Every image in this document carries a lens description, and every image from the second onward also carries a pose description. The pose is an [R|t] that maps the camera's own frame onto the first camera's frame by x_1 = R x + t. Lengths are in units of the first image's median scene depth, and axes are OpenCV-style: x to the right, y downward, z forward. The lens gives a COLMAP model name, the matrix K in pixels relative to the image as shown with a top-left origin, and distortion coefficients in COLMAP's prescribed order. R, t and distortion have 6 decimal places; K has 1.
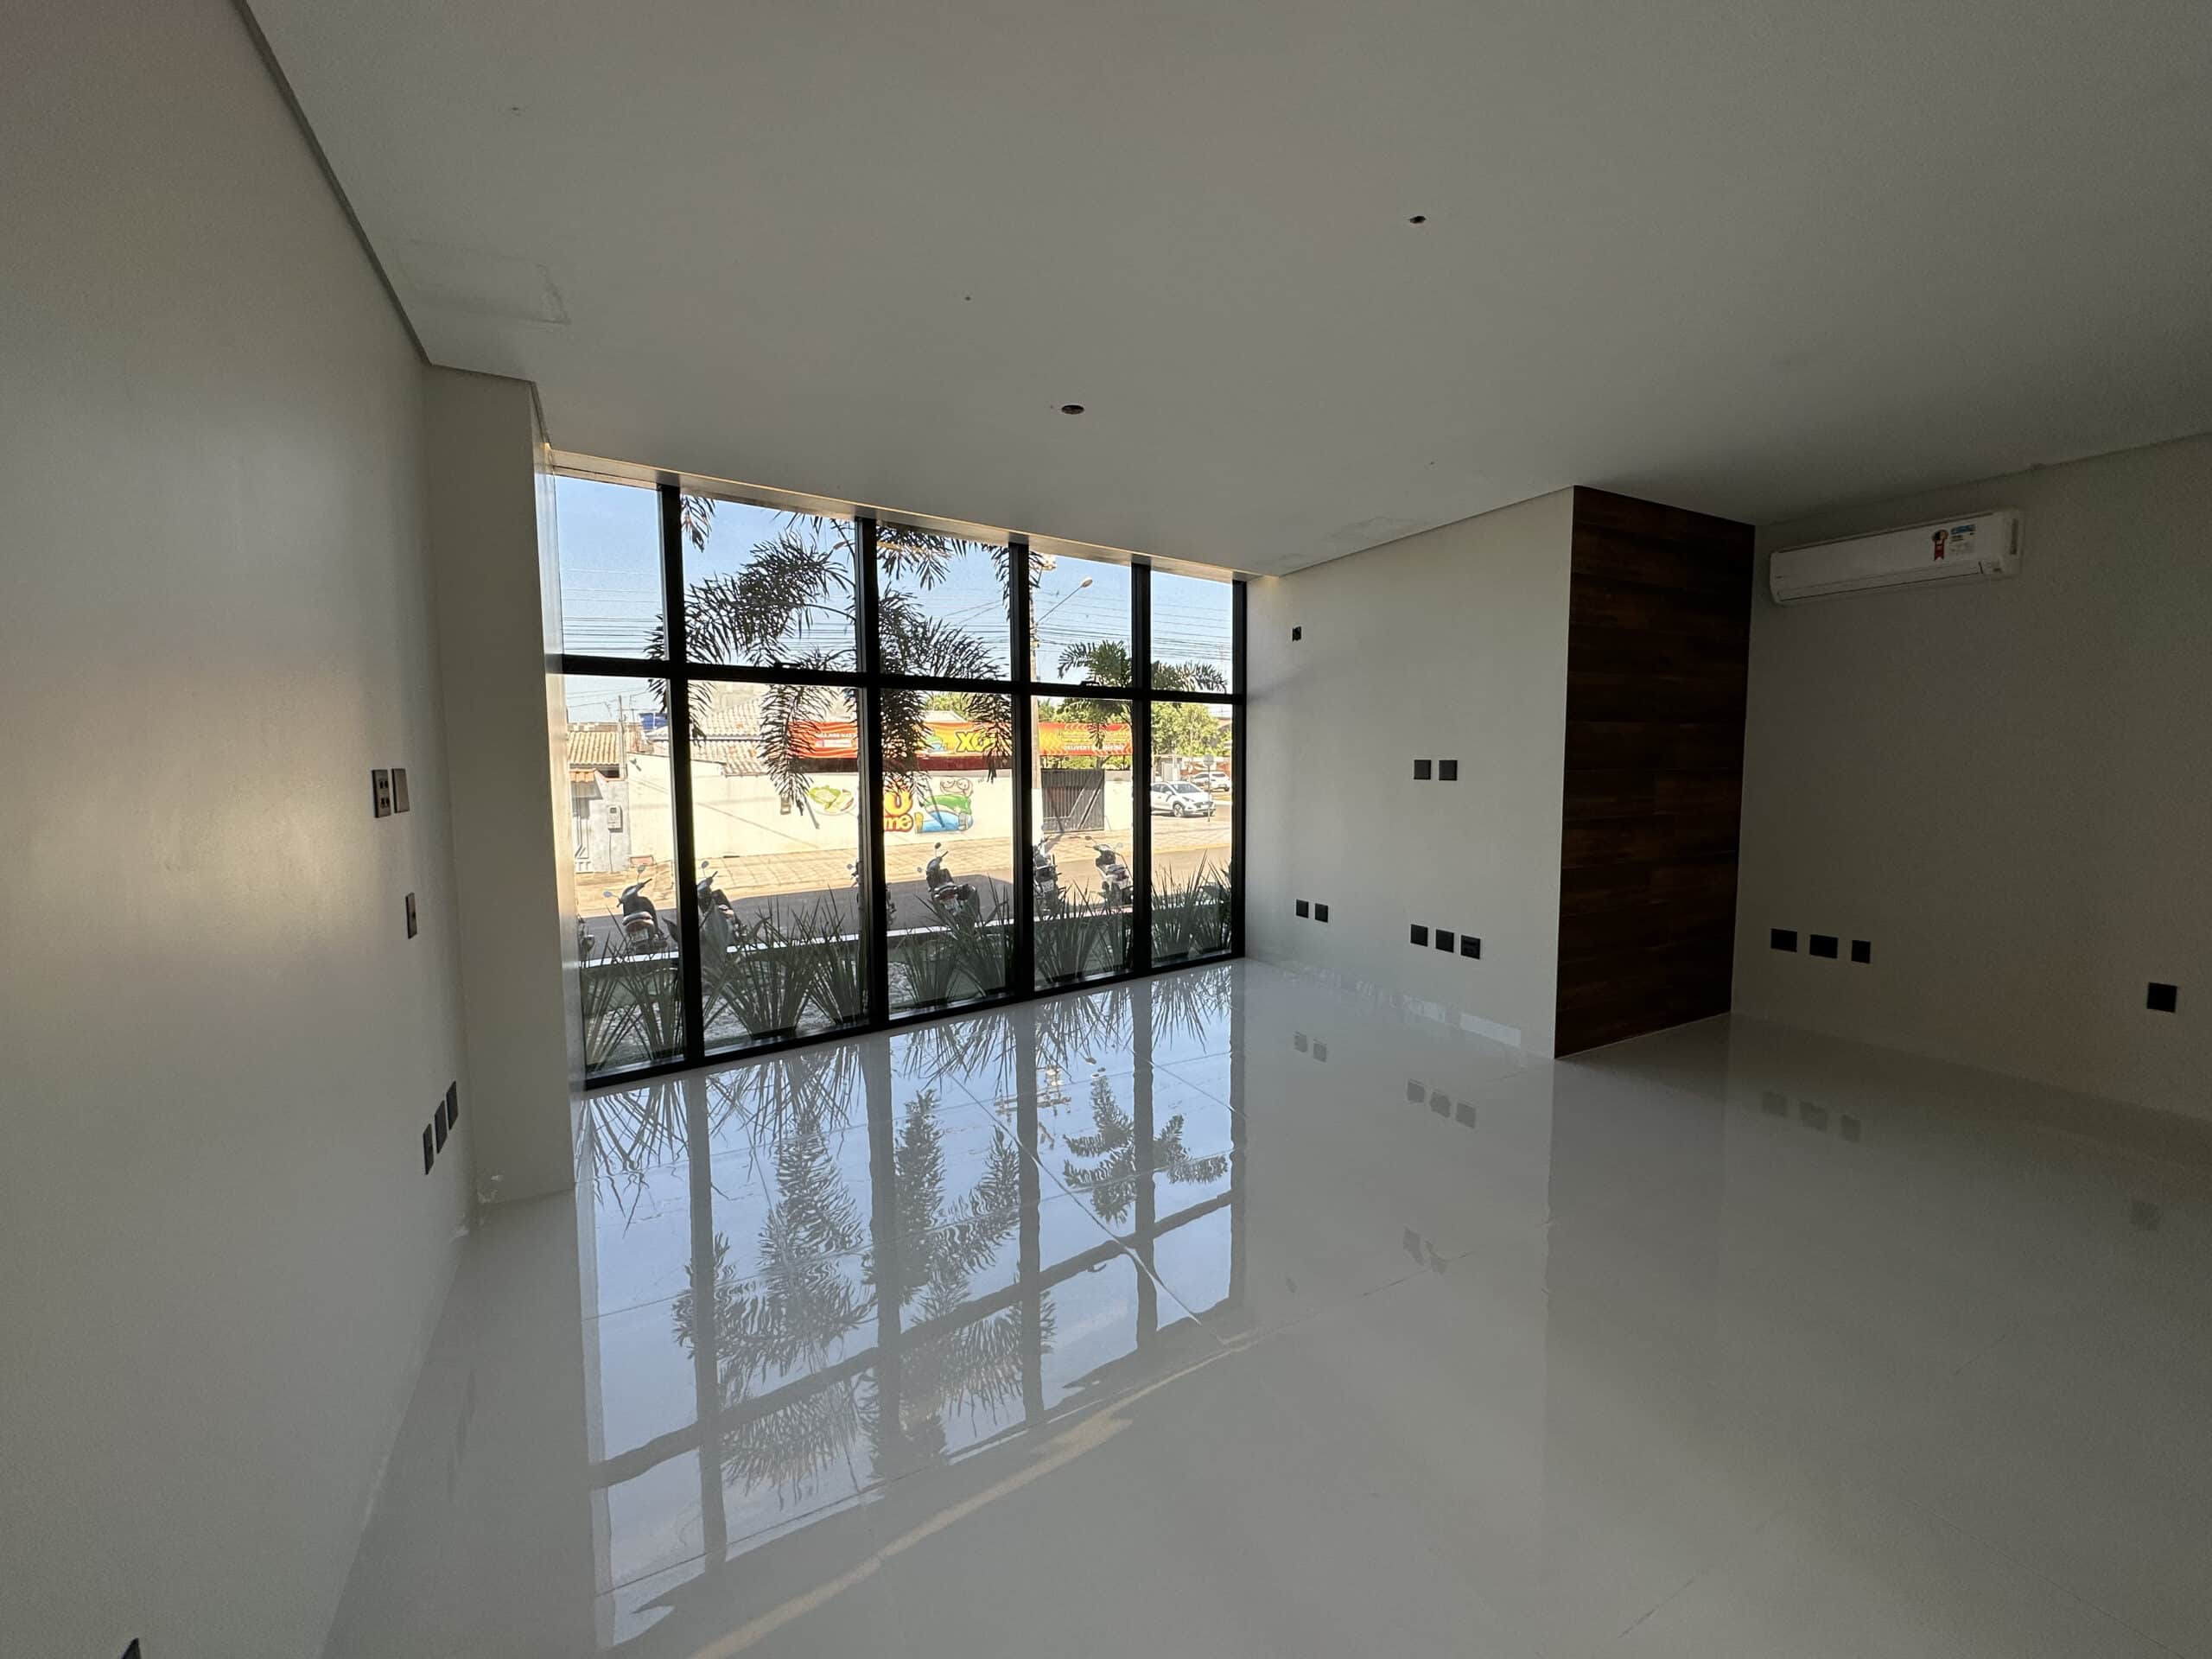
lens RADIAL K [[881.7, 0, 1108.3], [0, 881.7, 832.2], [0, 0, 1]] dist [-0.002566, 0.000439]
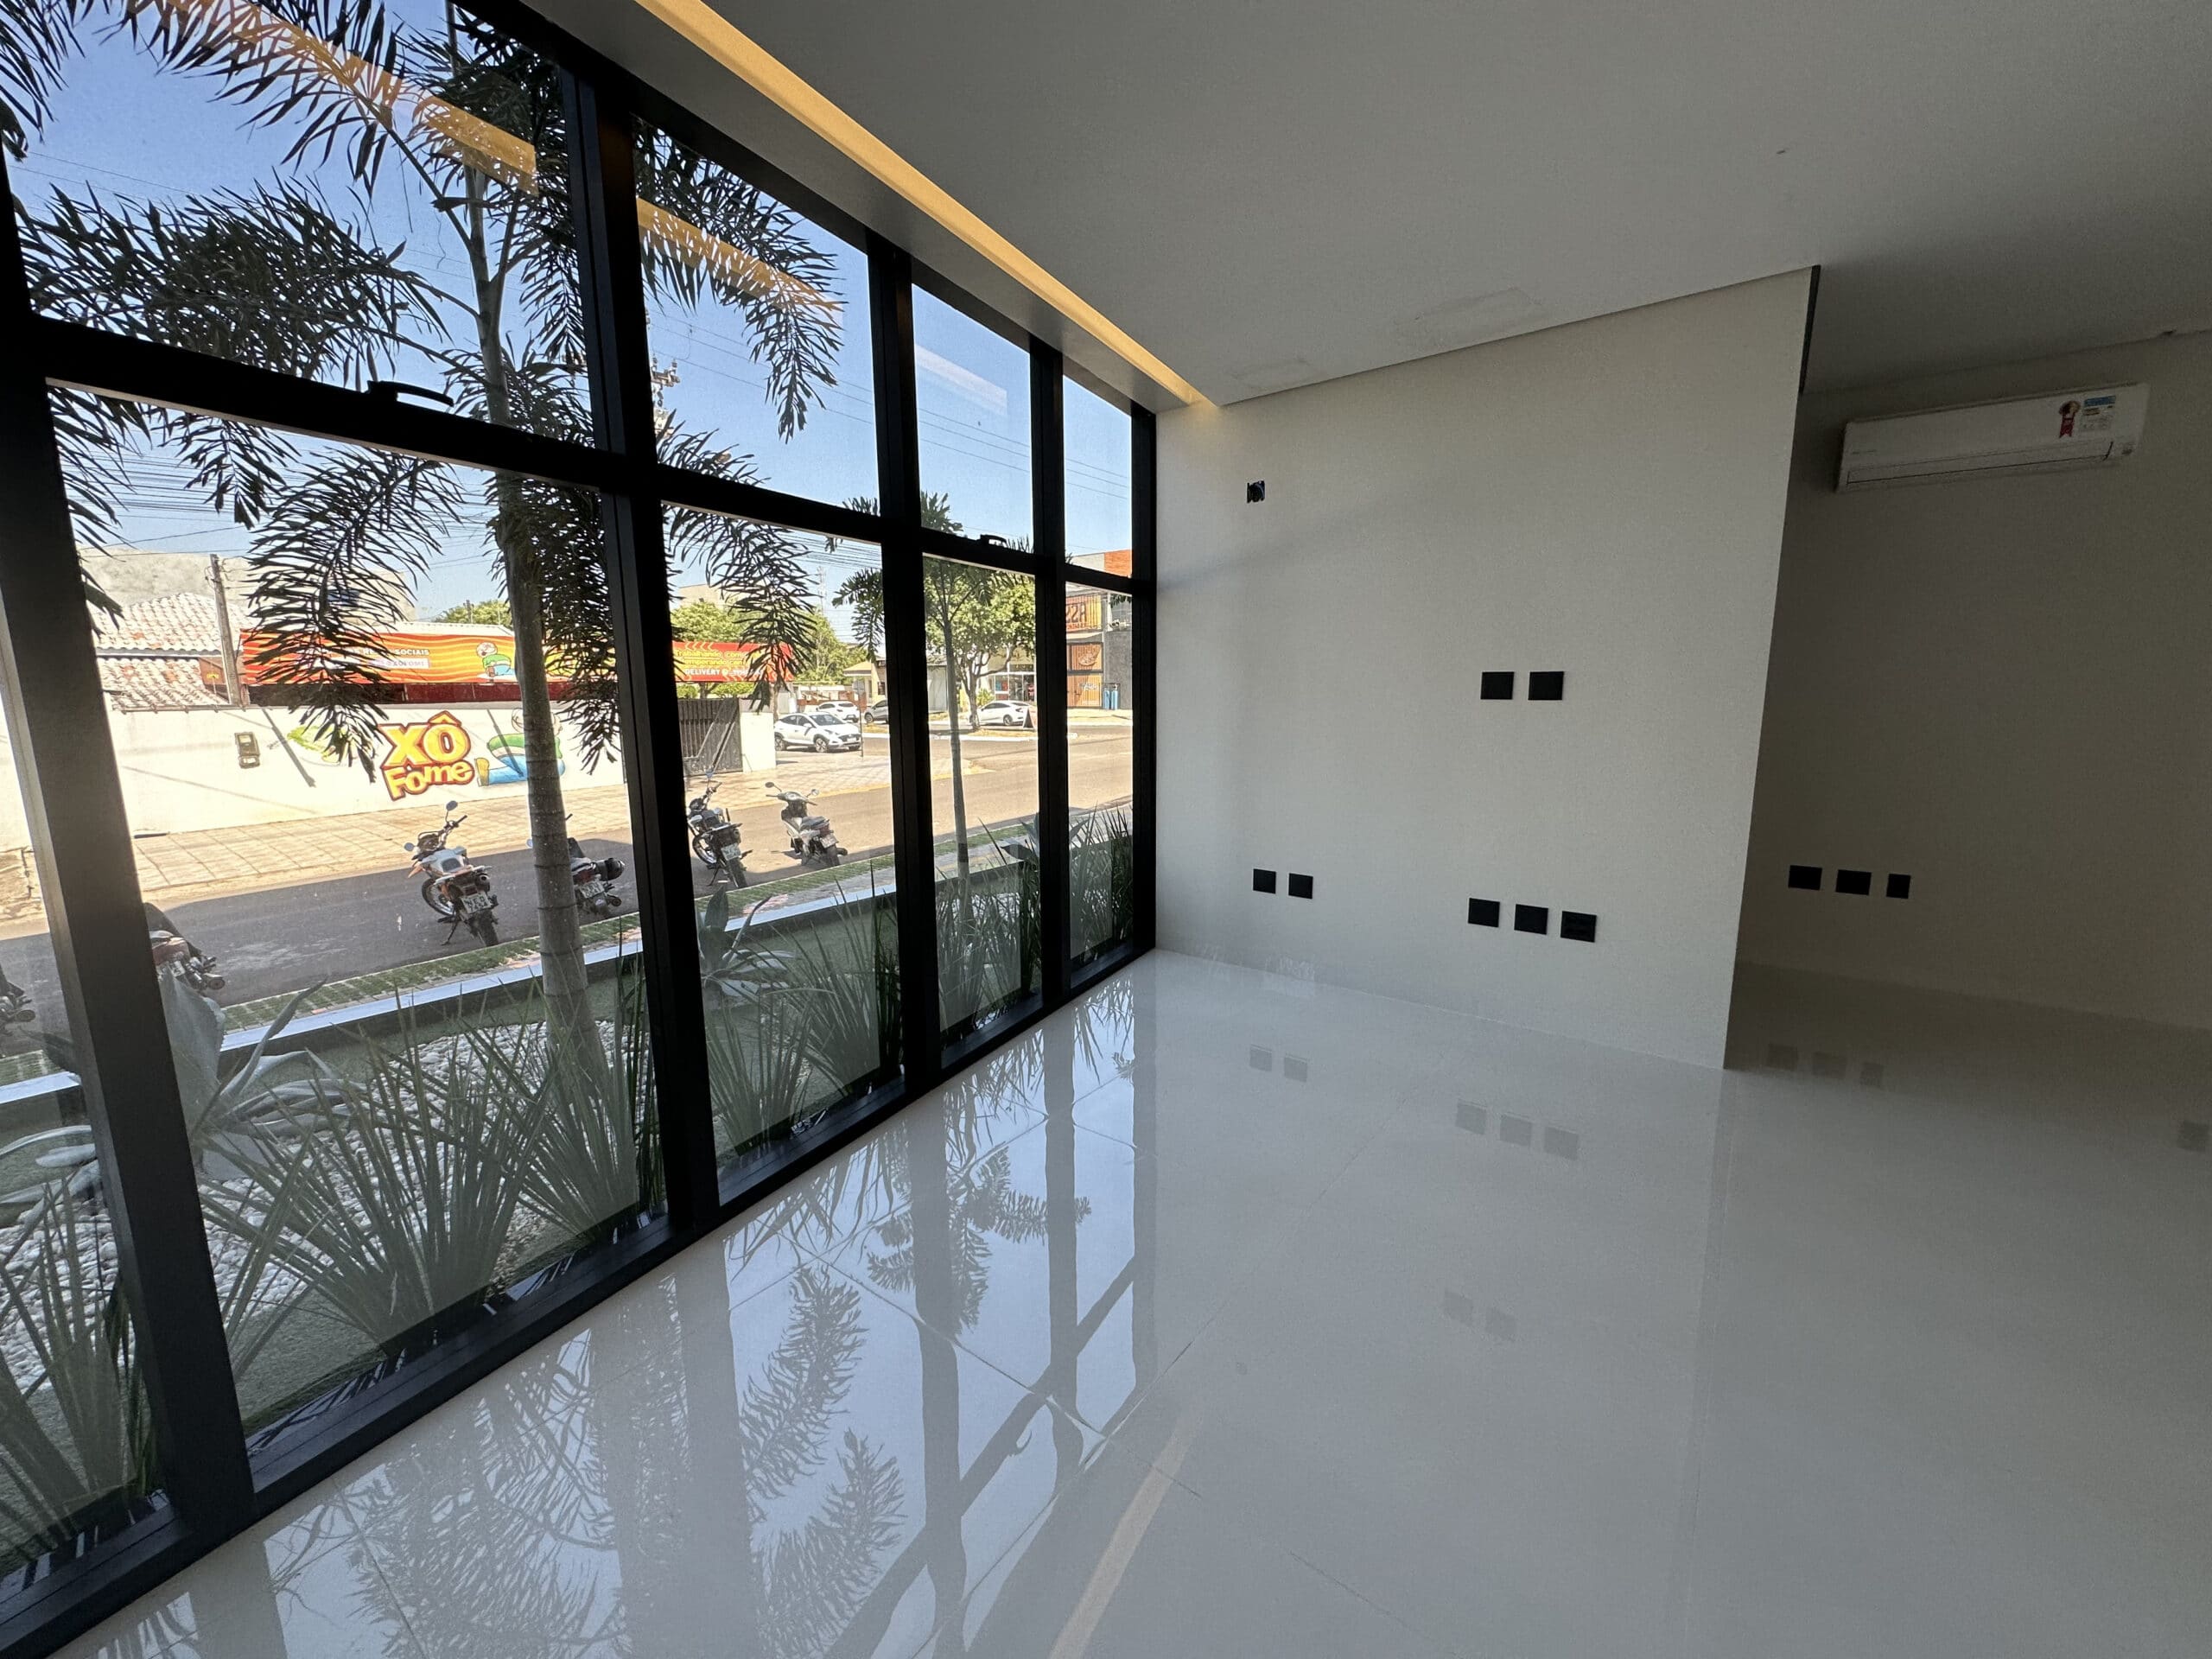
lens RADIAL K [[881.7, 0, 1108.3], [0, 881.7, 832.2], [0, 0, 1]] dist [-0.002566, 0.000439]
pose [[0.906390, -0.068773, 0.416807, -0.204704], [0.035742, 0.995606, 0.086550, -0.021787], [-0.420928, -0.063550, 0.904865, 0.408479]]
